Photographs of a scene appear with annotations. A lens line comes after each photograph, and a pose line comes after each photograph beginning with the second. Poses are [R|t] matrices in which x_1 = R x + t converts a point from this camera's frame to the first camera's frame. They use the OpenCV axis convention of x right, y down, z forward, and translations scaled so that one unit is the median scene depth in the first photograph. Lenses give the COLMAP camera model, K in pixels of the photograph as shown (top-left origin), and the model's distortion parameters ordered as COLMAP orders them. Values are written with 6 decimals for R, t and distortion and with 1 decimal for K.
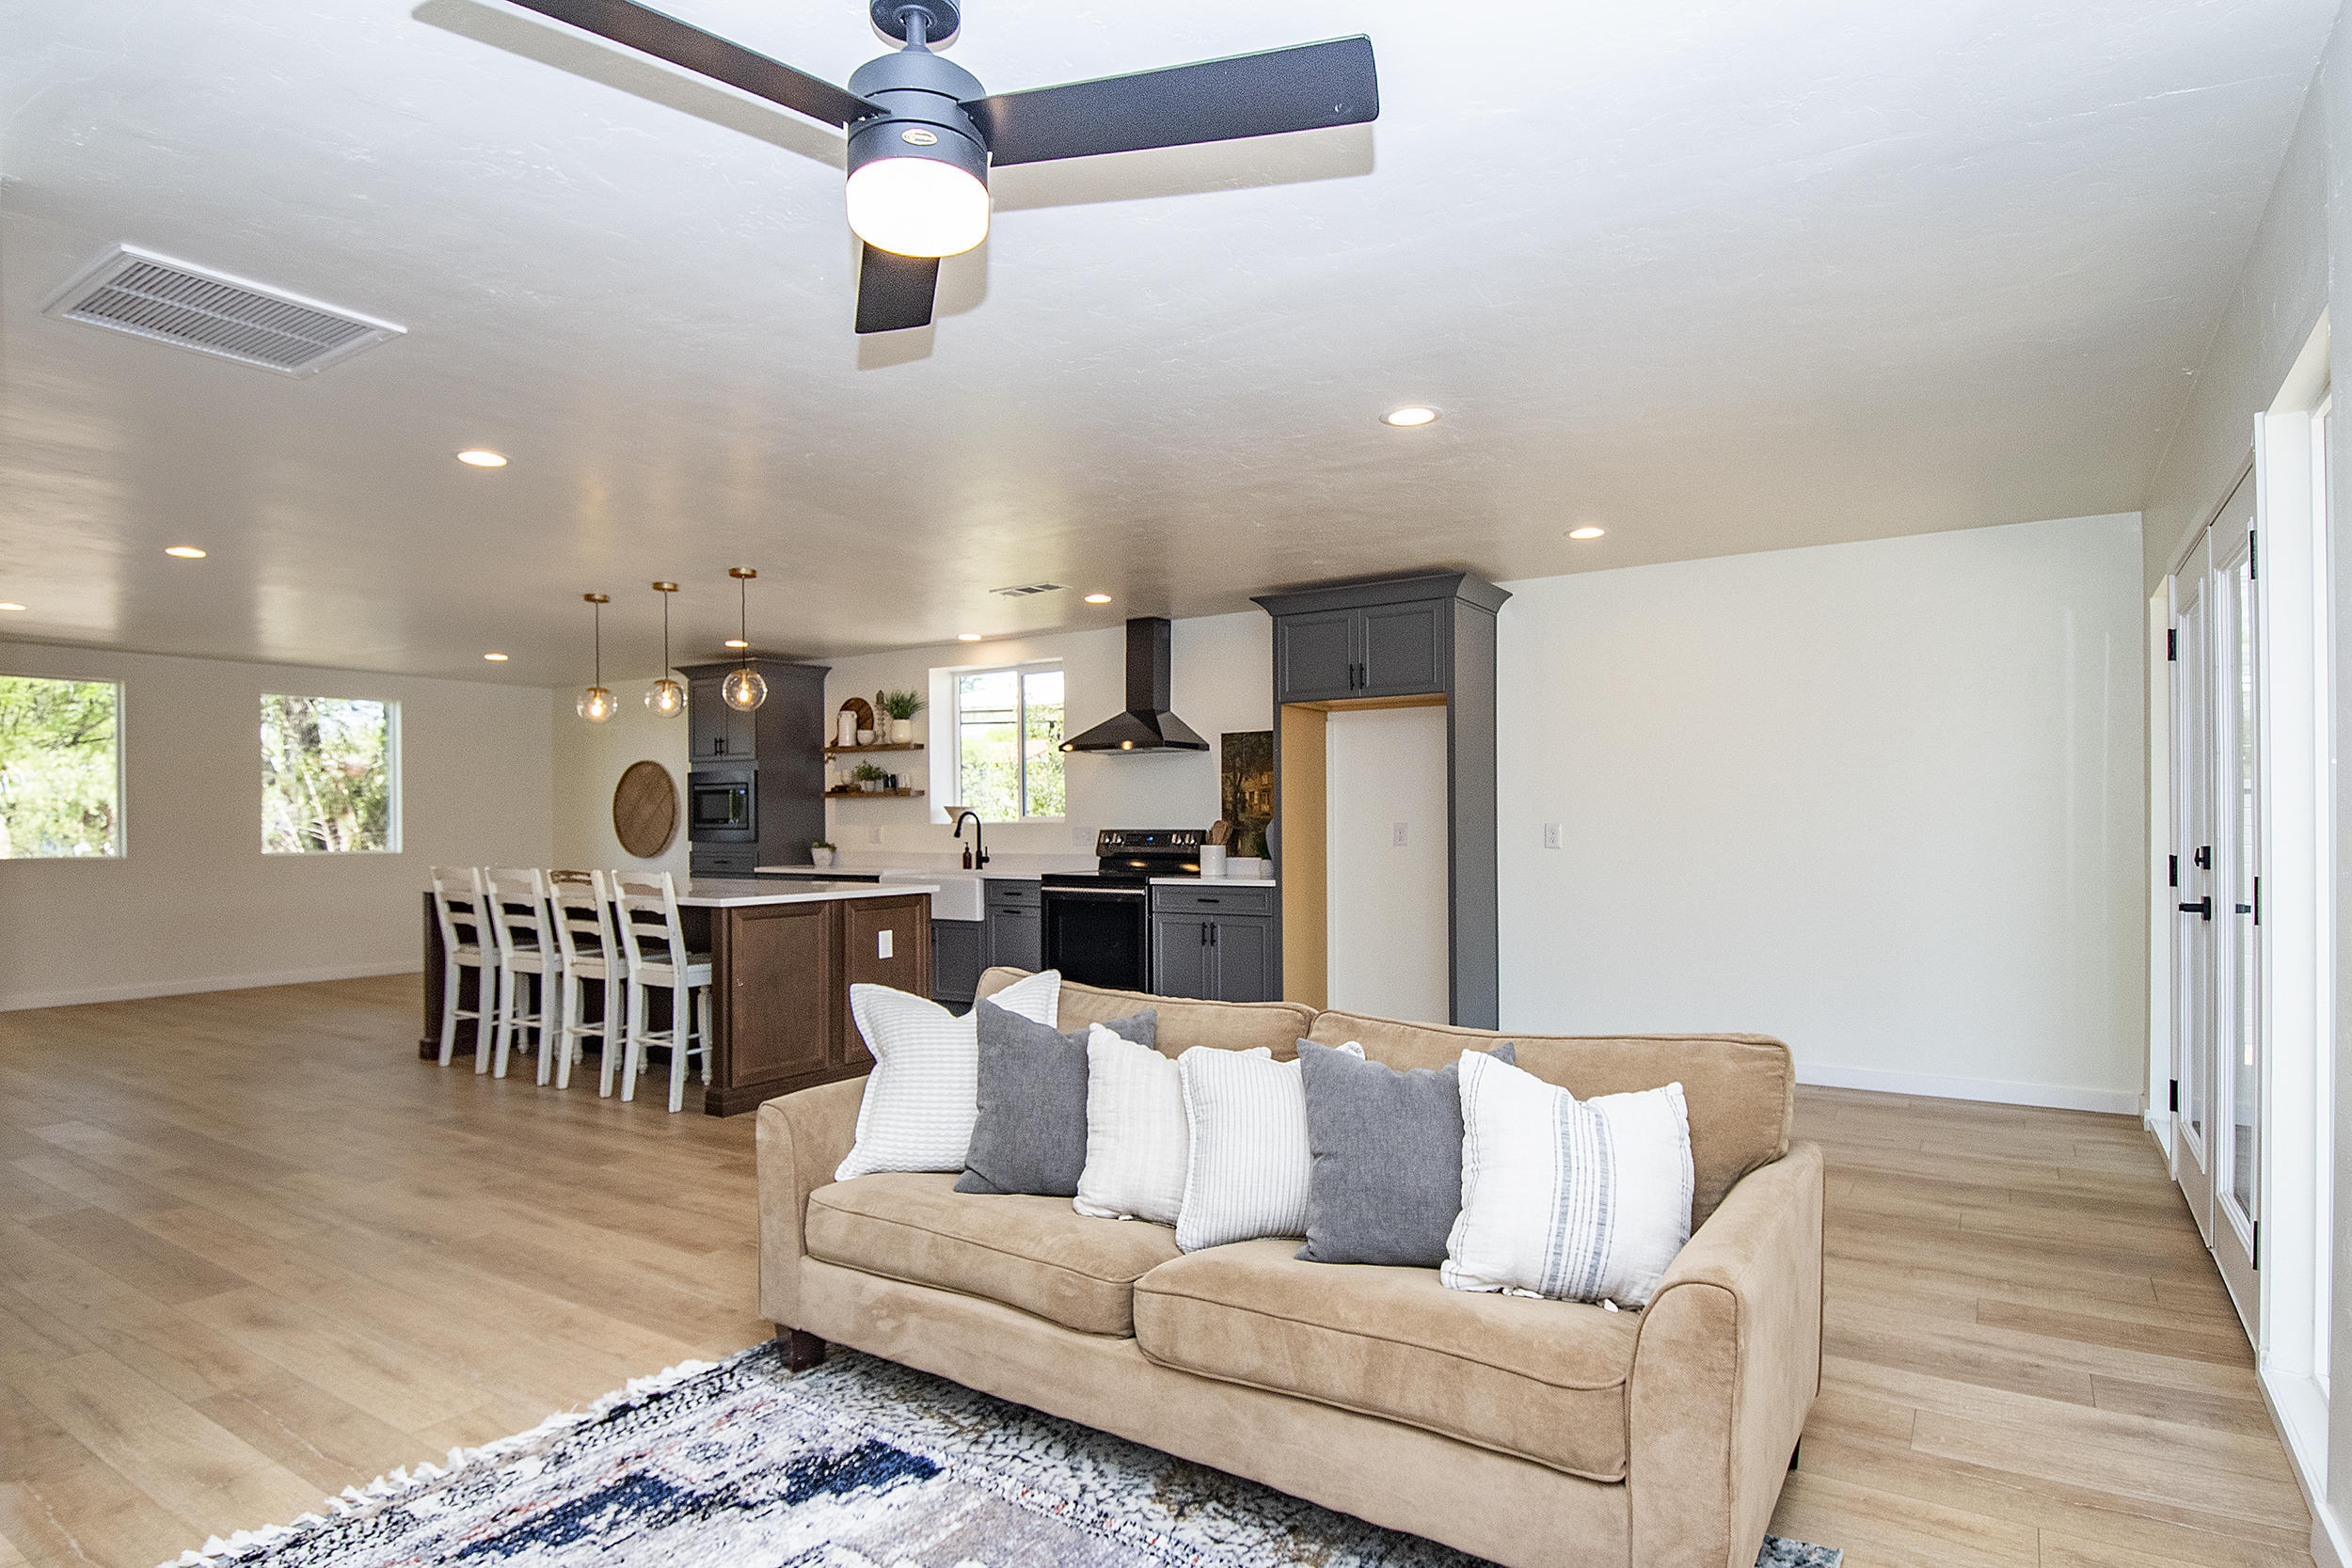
lens RADIAL K [[1248.0, 0, 1198.4], [0, 1248.0, 823.3], [0, 0, 1]] dist [0.001391, -0.005914]
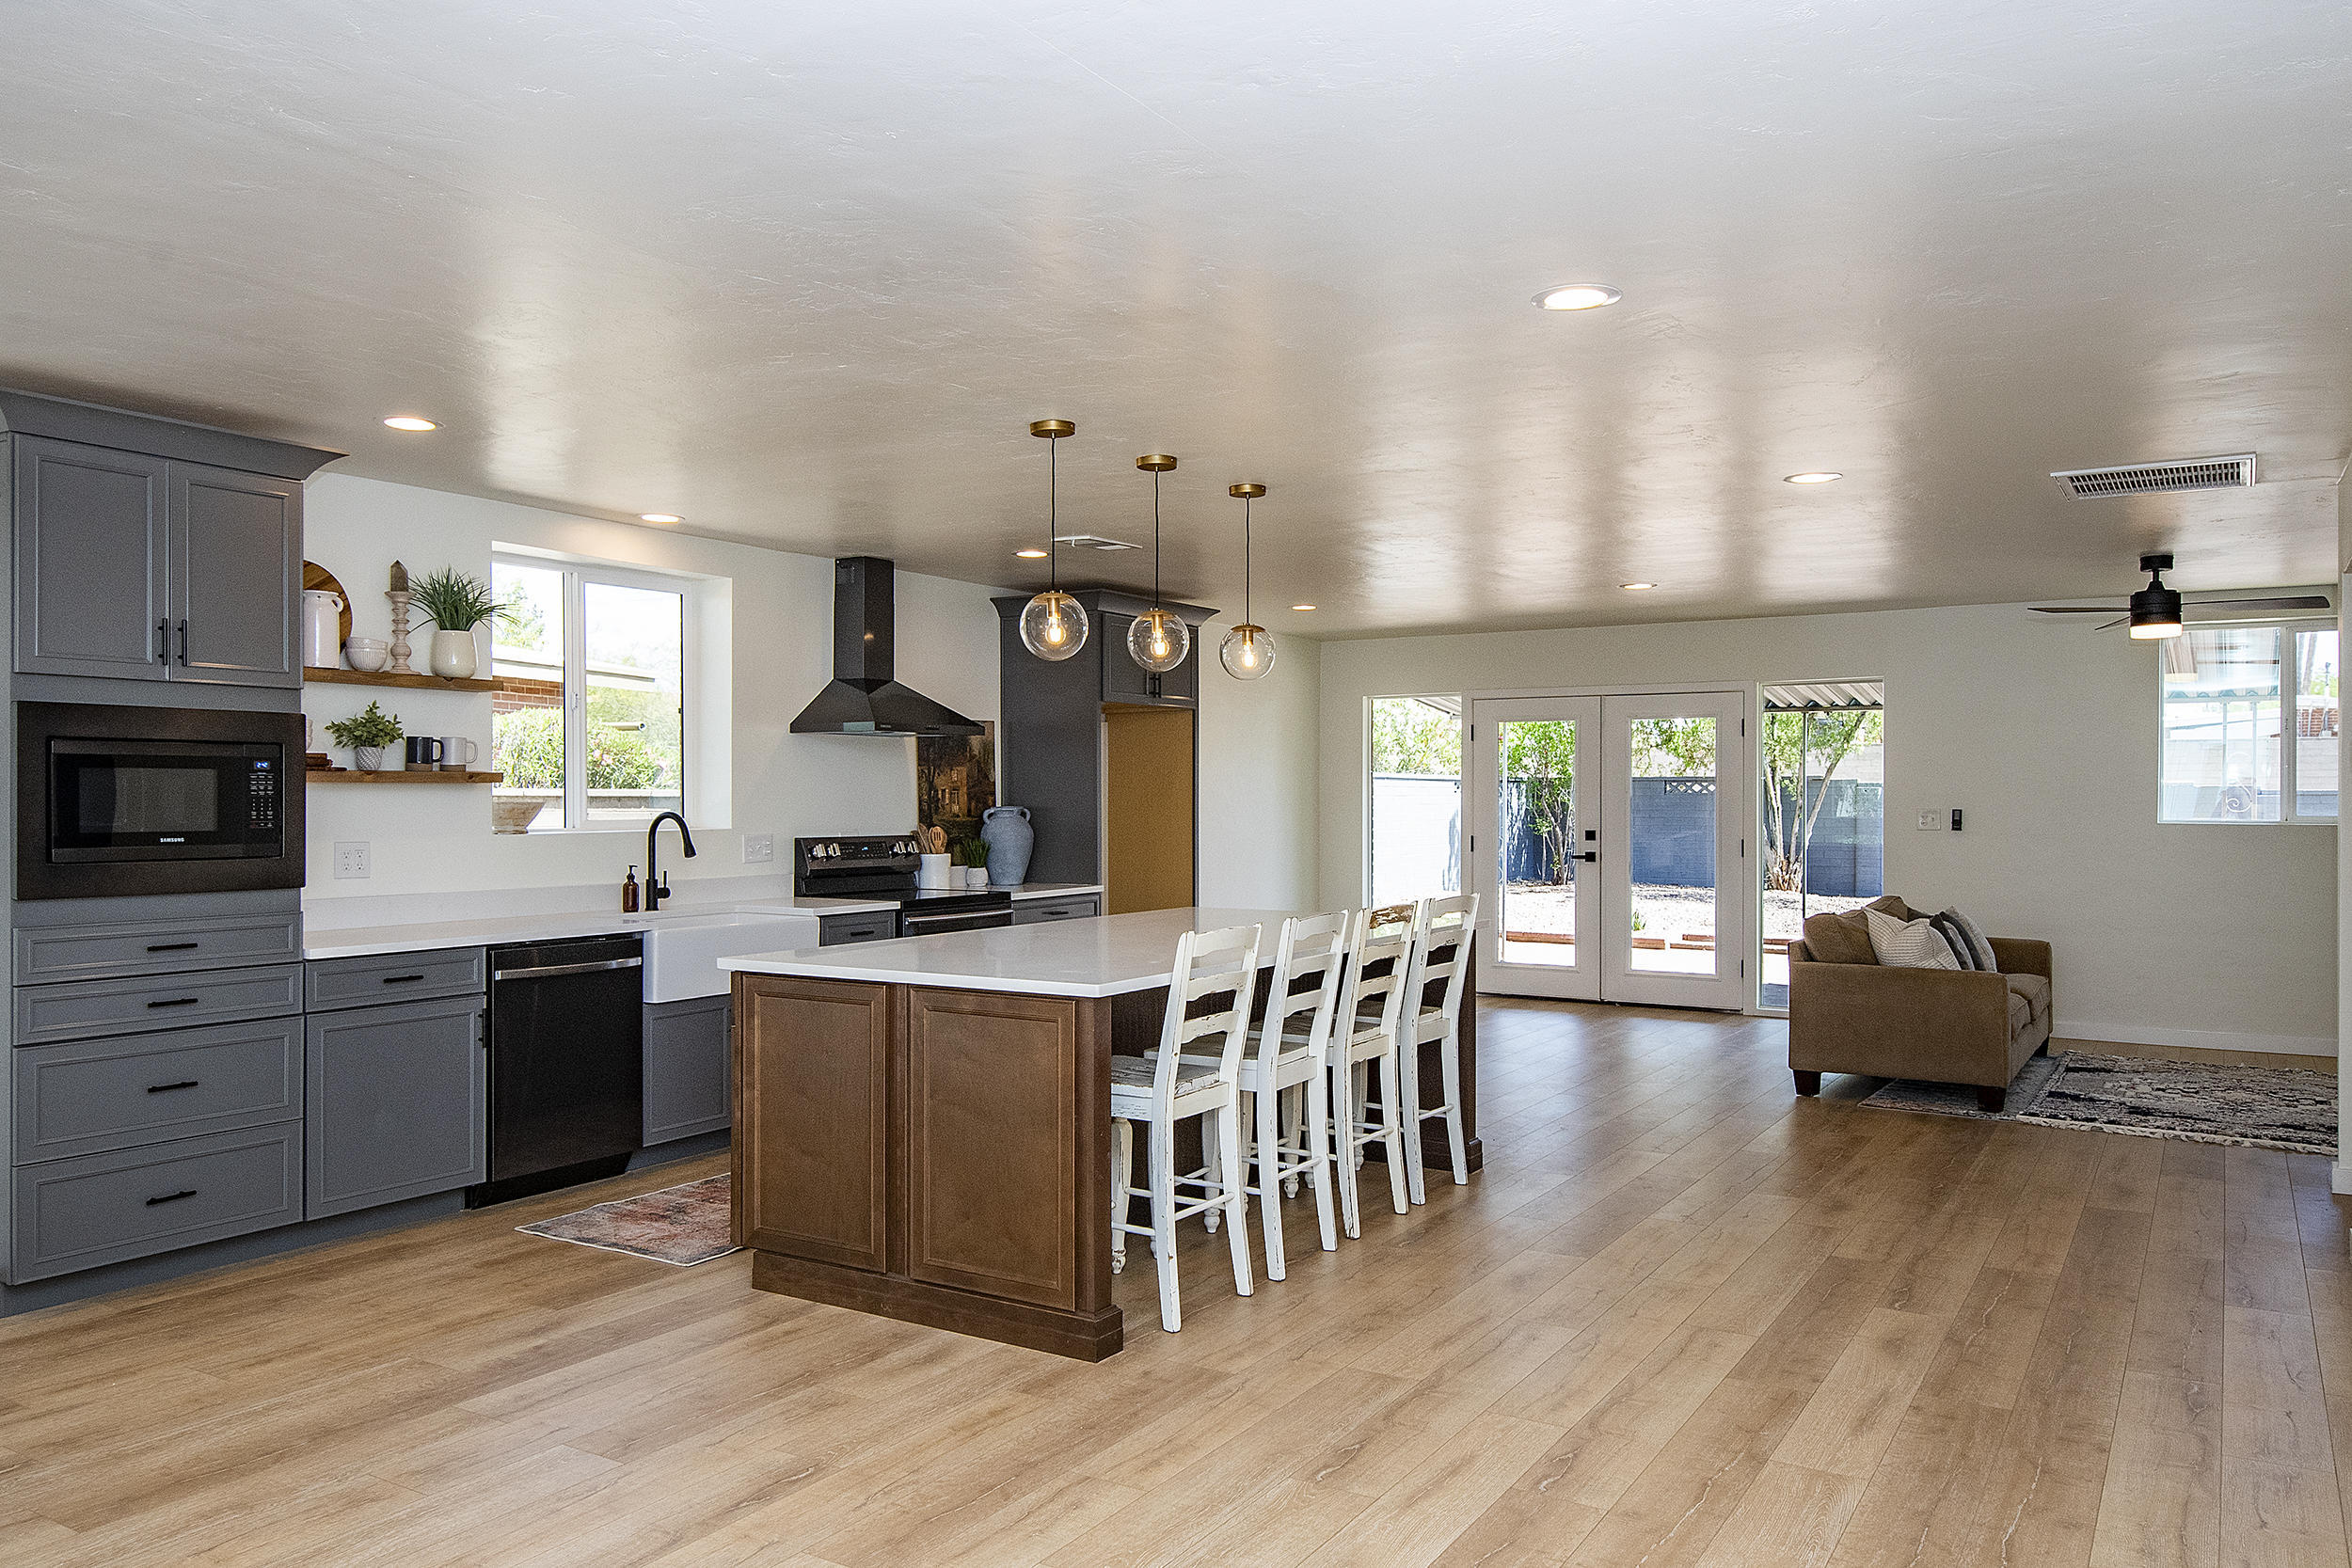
lens RADIAL K [[1661.3, 0, 1172.1], [0, 1661.3, 792.5], [0, 0, 1]] dist [0.013189, 0.002410]
pose [[-0.017566, 0.010113, 0.999795, -0.992934], [0.004858, 0.999938, -0.010029, -0.010098], [-0.999834, 0.004681, -0.017614, 0.784479]]
